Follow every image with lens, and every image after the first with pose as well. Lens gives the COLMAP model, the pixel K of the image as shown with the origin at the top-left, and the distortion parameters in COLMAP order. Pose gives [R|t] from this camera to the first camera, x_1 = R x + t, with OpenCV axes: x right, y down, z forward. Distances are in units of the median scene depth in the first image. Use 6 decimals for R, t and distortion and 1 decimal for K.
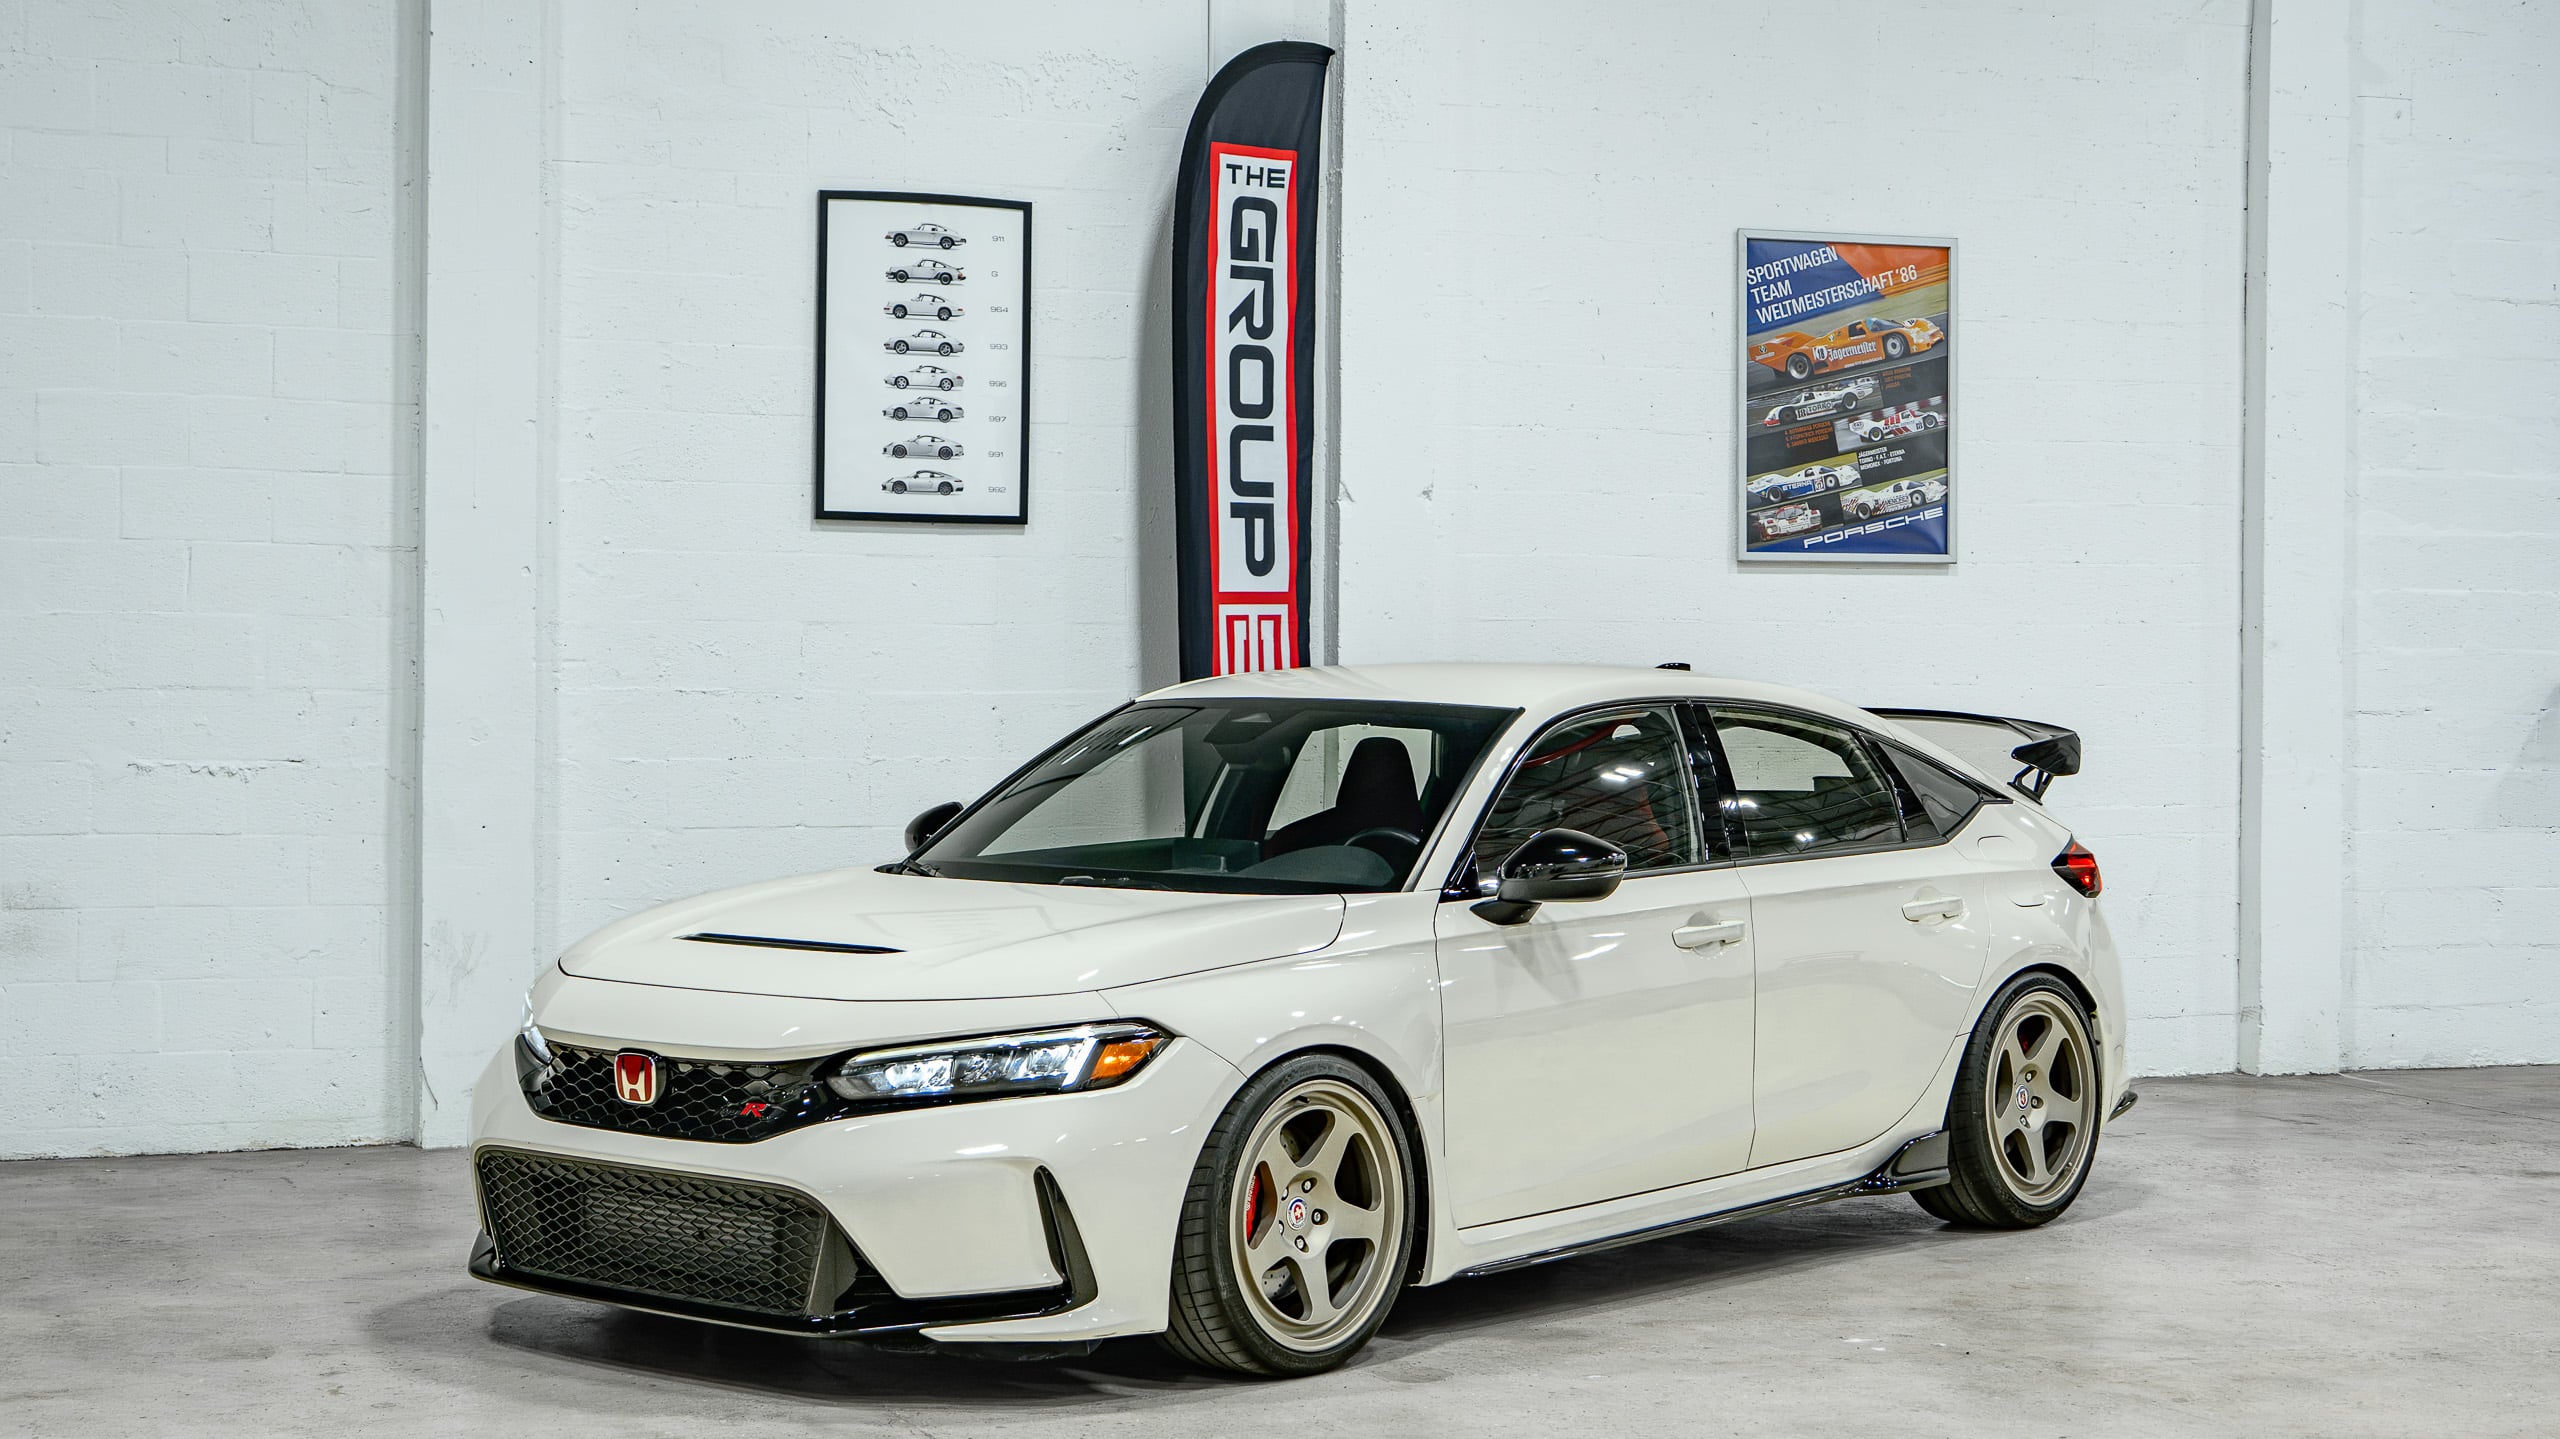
lens RADIAL K [[3960.6, 0, 1247.8], [0, 3960.6, 668.1], [0, 0, 1]] dist [0.052495, 0.000000]
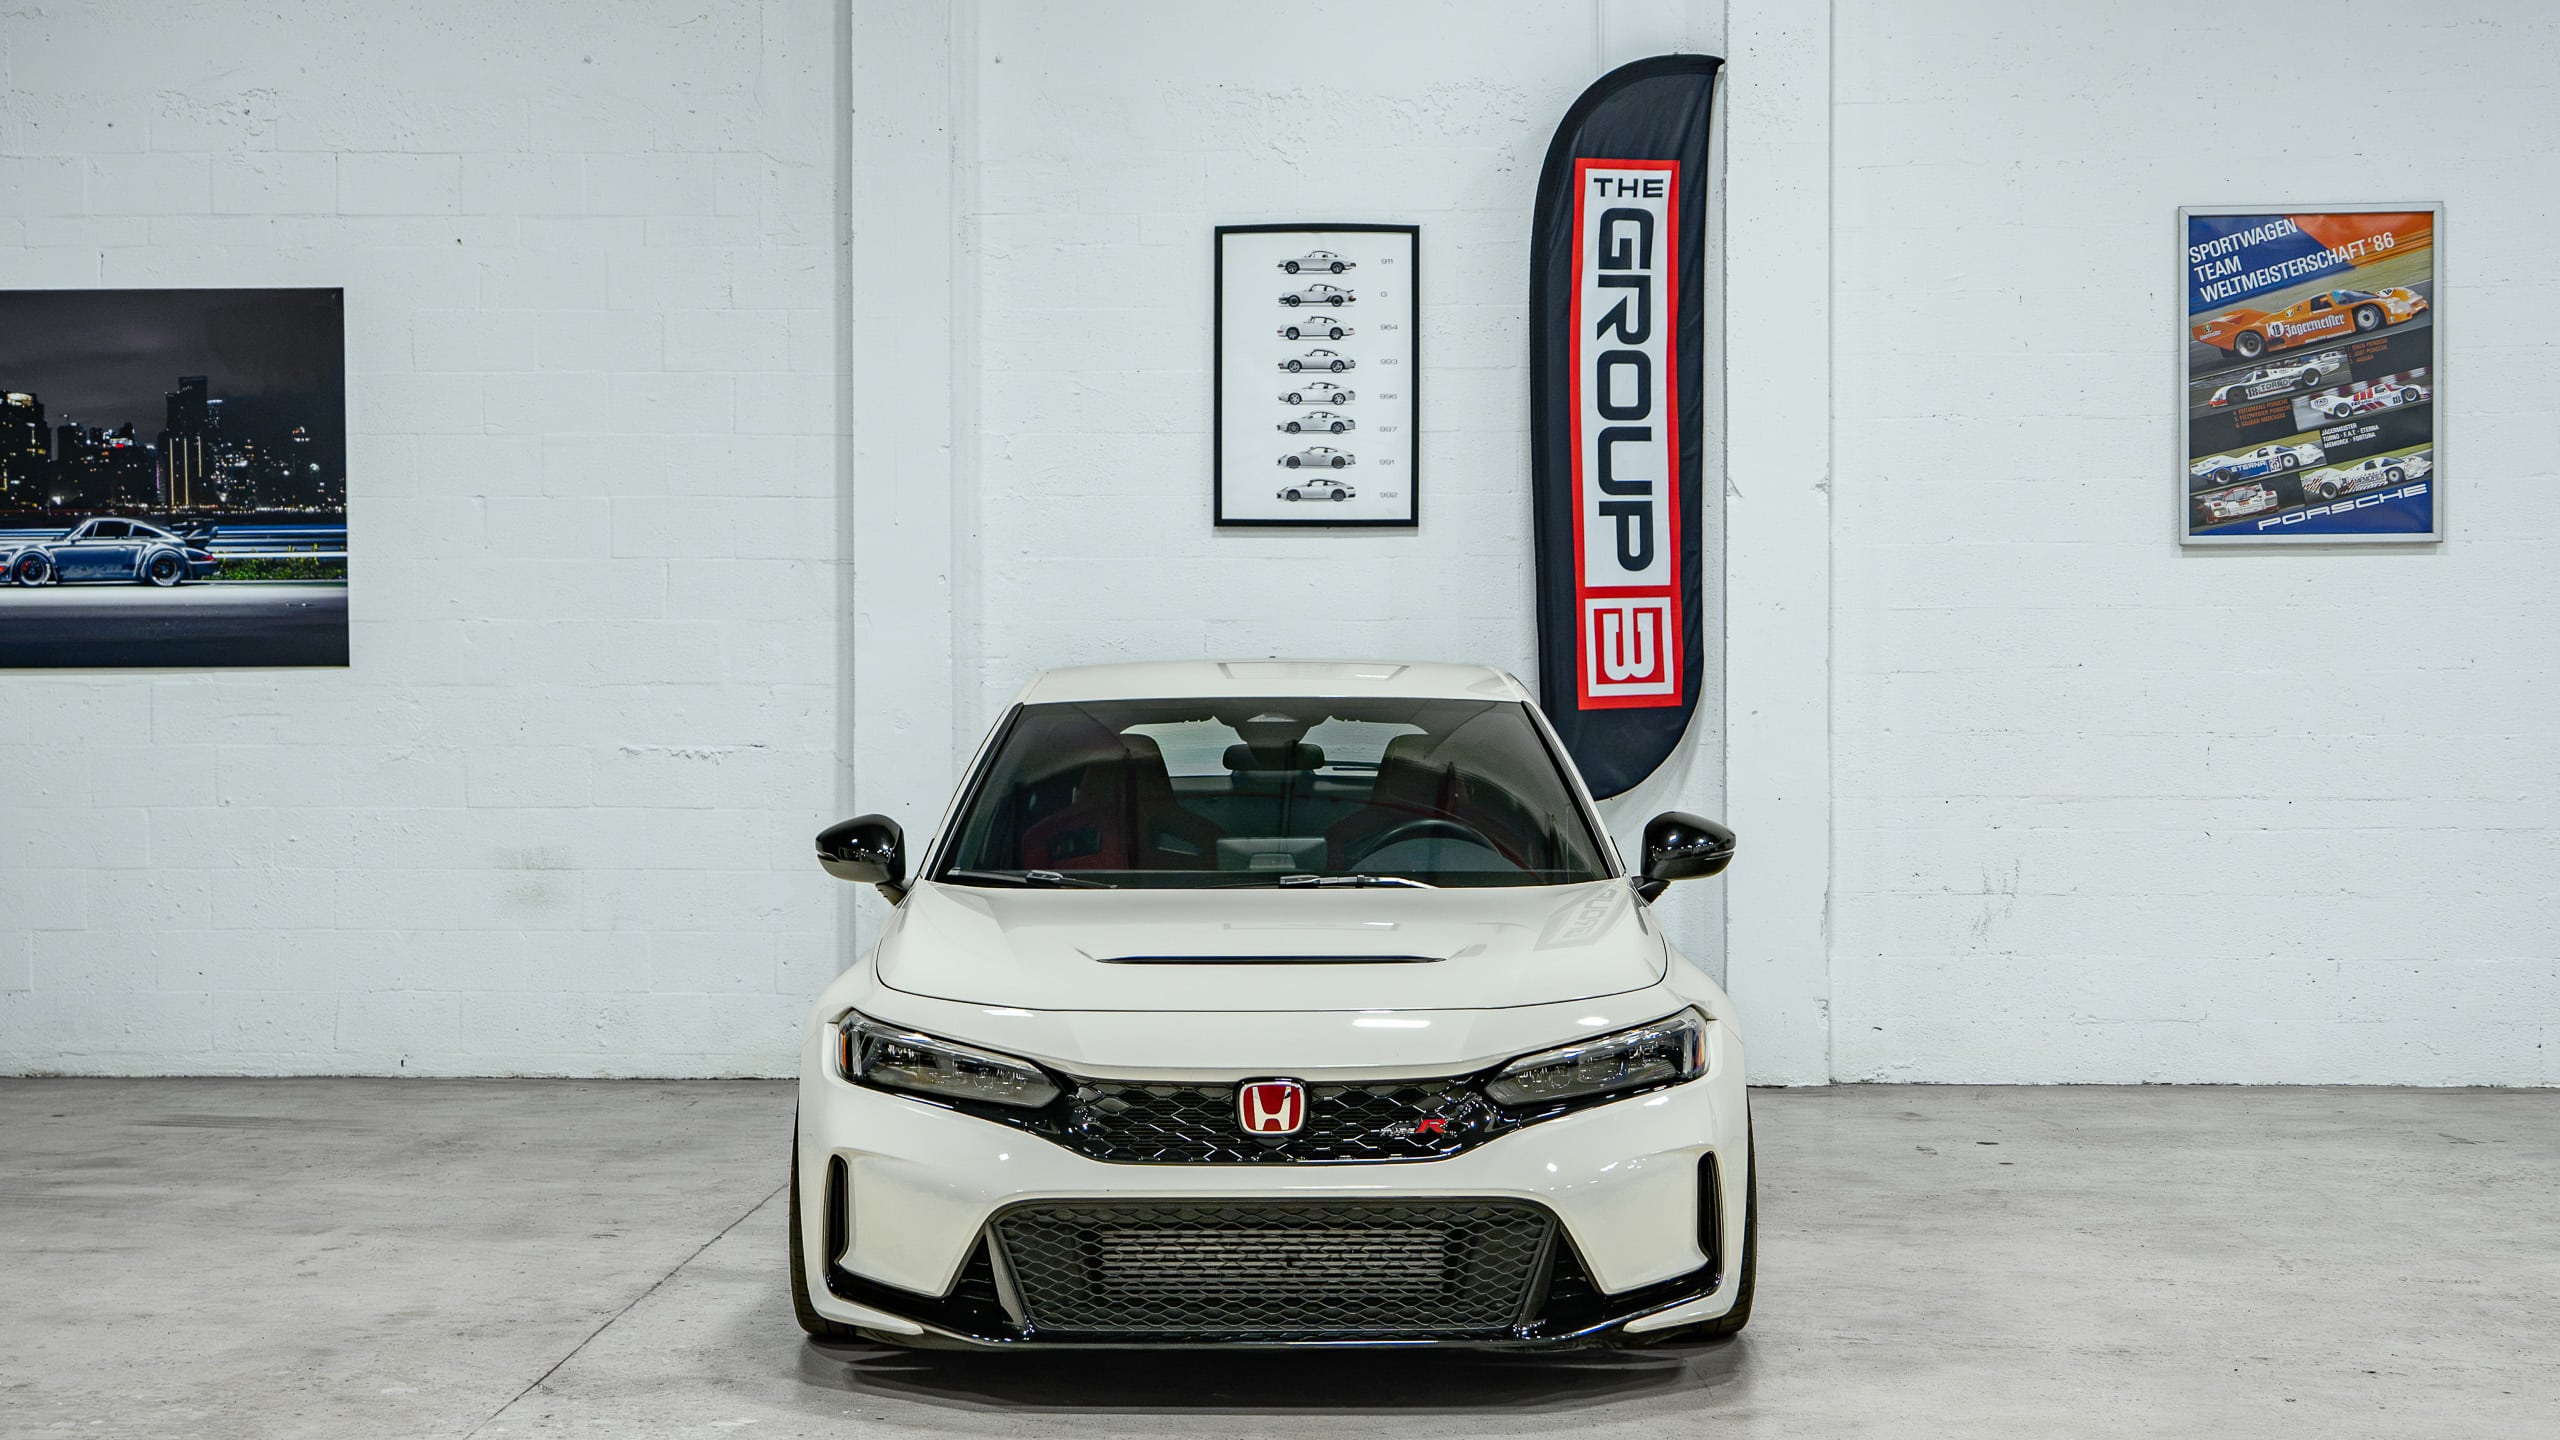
lens RADIAL K [[3960.6, 0, 1270.1], [0, 3960.6, 696.5], [0, 0, 1]] dist [0.052495, 0.000000]
pose [[0.907676, -0.003731, -0.419656, 0.354934], [0.008663, 0.999914, 0.009847, -0.001206], [0.419583, -0.012573, 0.907630, 0.010825]]
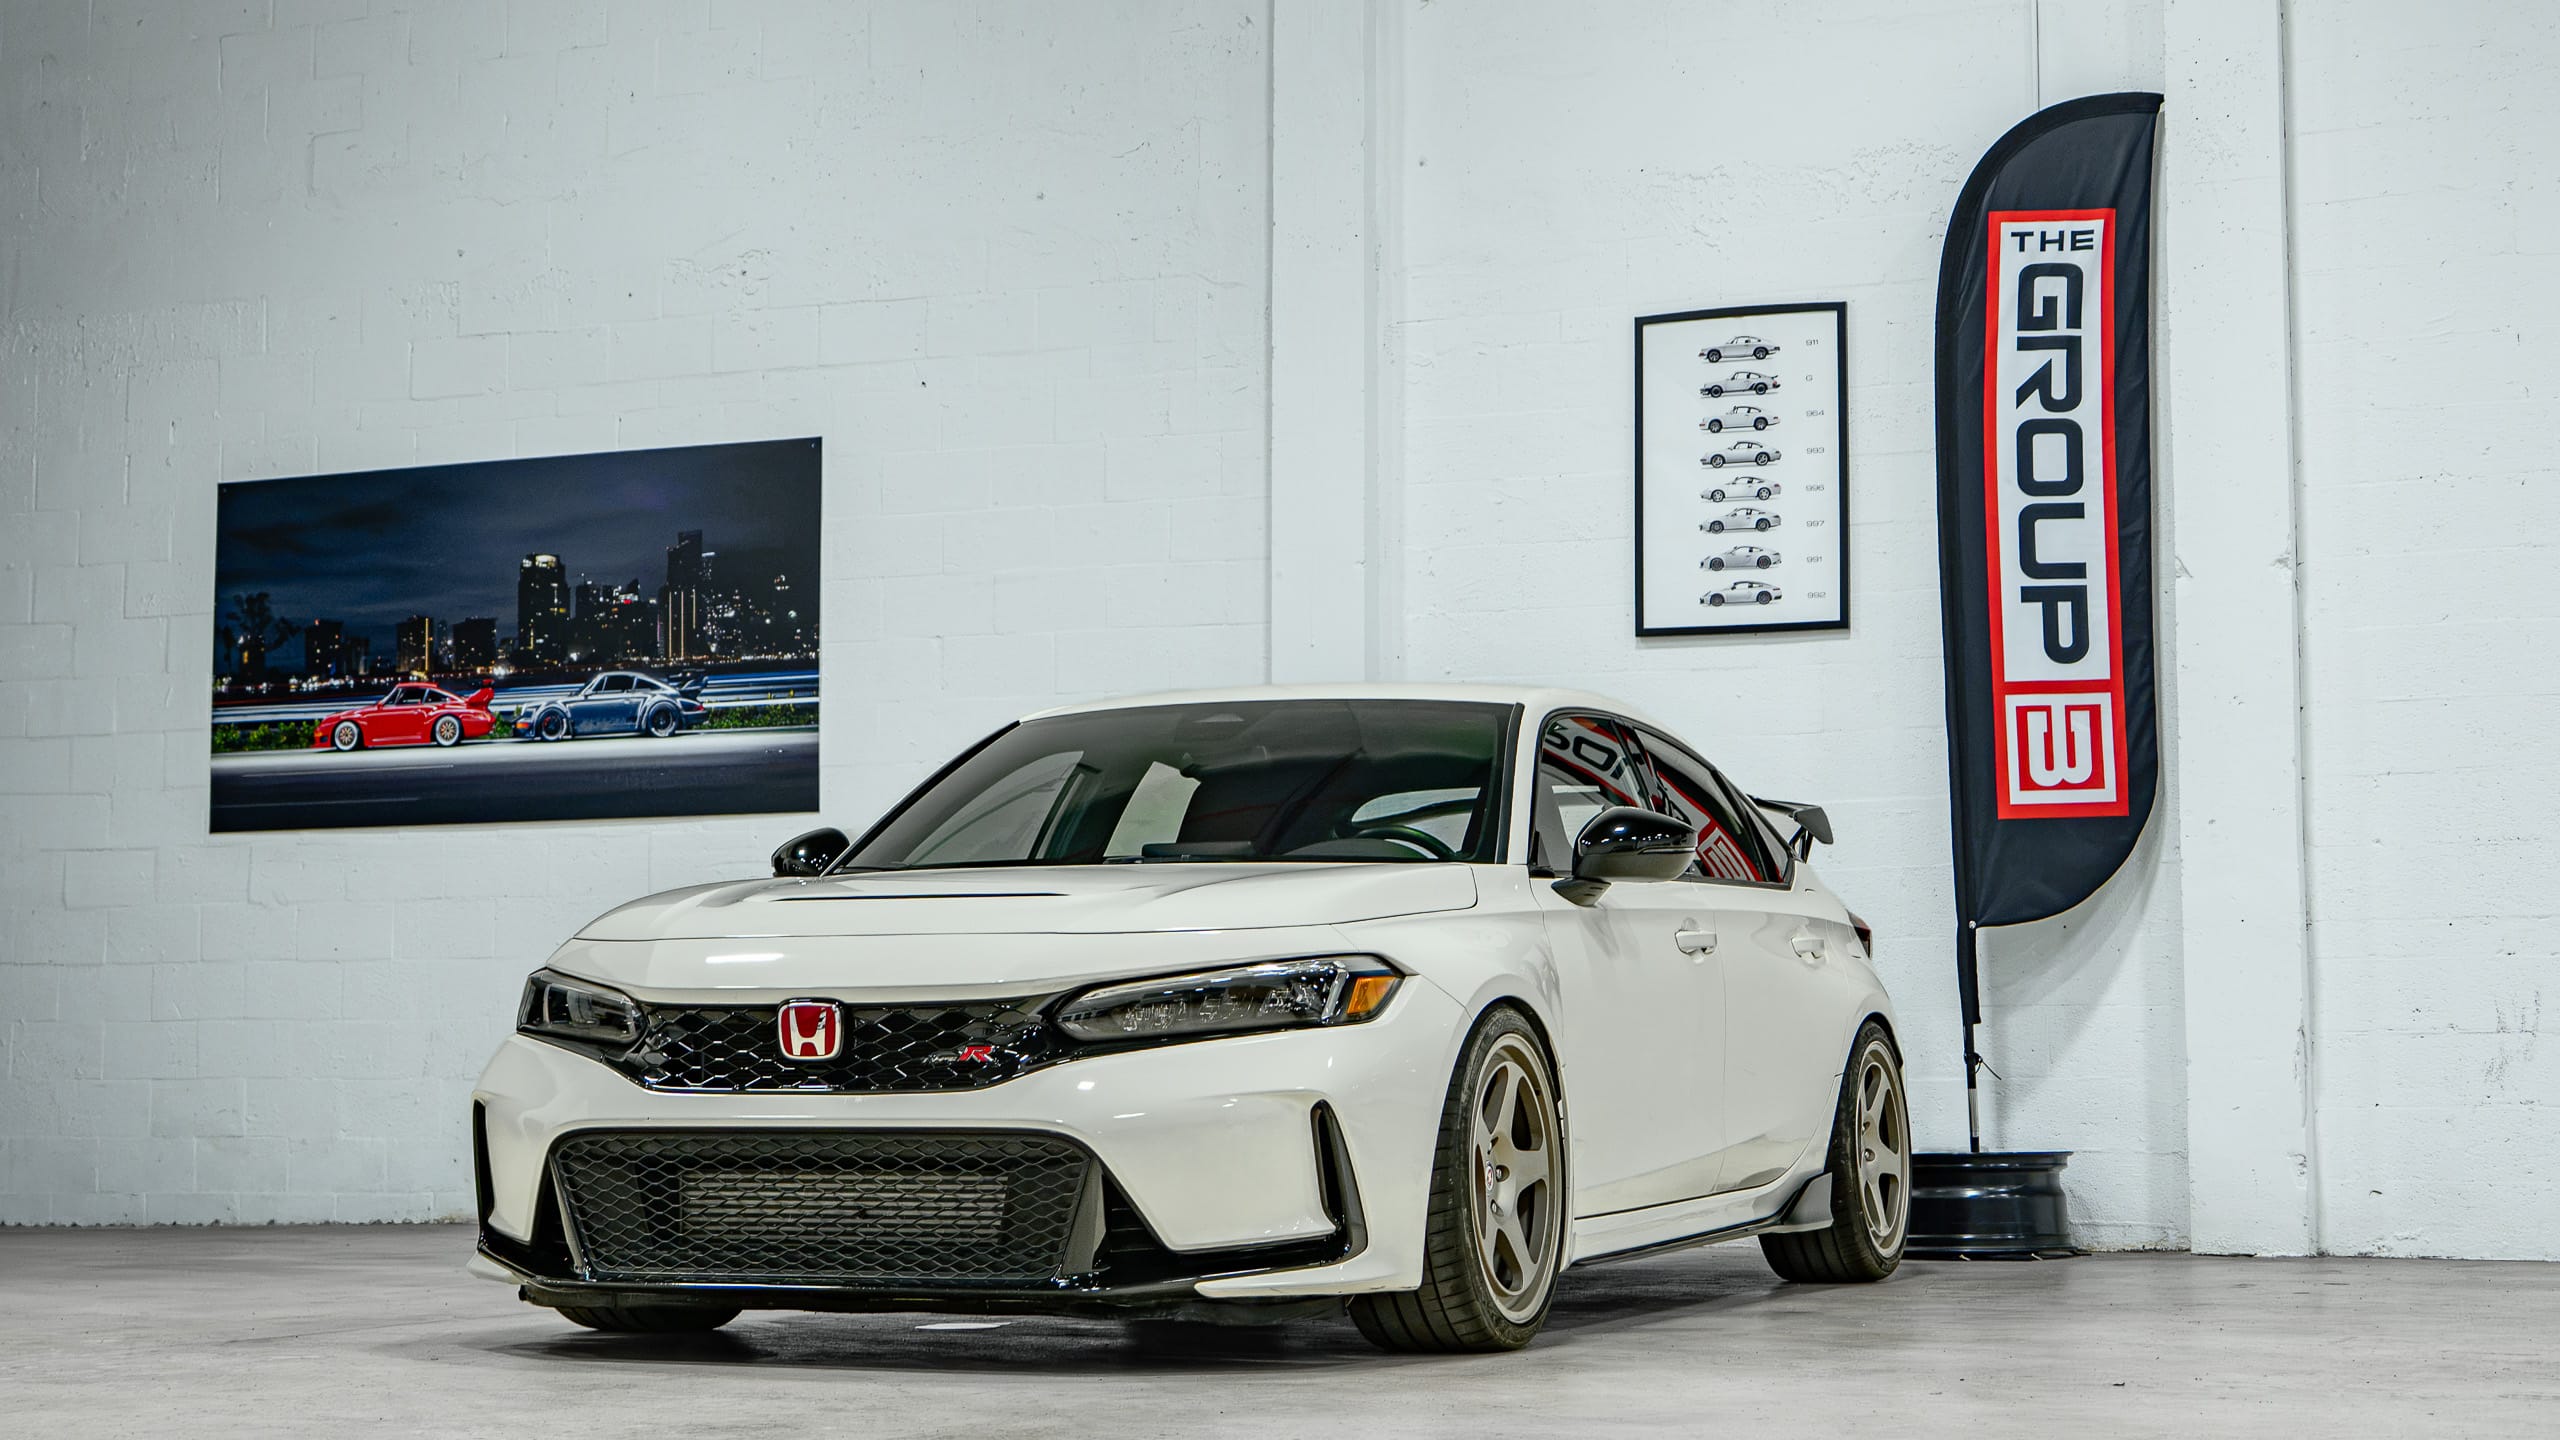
lens RADIAL K [[4150.0, 0, 1351.6], [0, 4150.0, 630.9], [0, 0, 1]] dist [0.027850, 0.000000]
pose [[0.696399, -0.085514, -0.712542, 0.581601], [0.004399, 0.993365, -0.114917, 0.080454], [0.717642, 0.076894, 0.692154, 0.206395]]
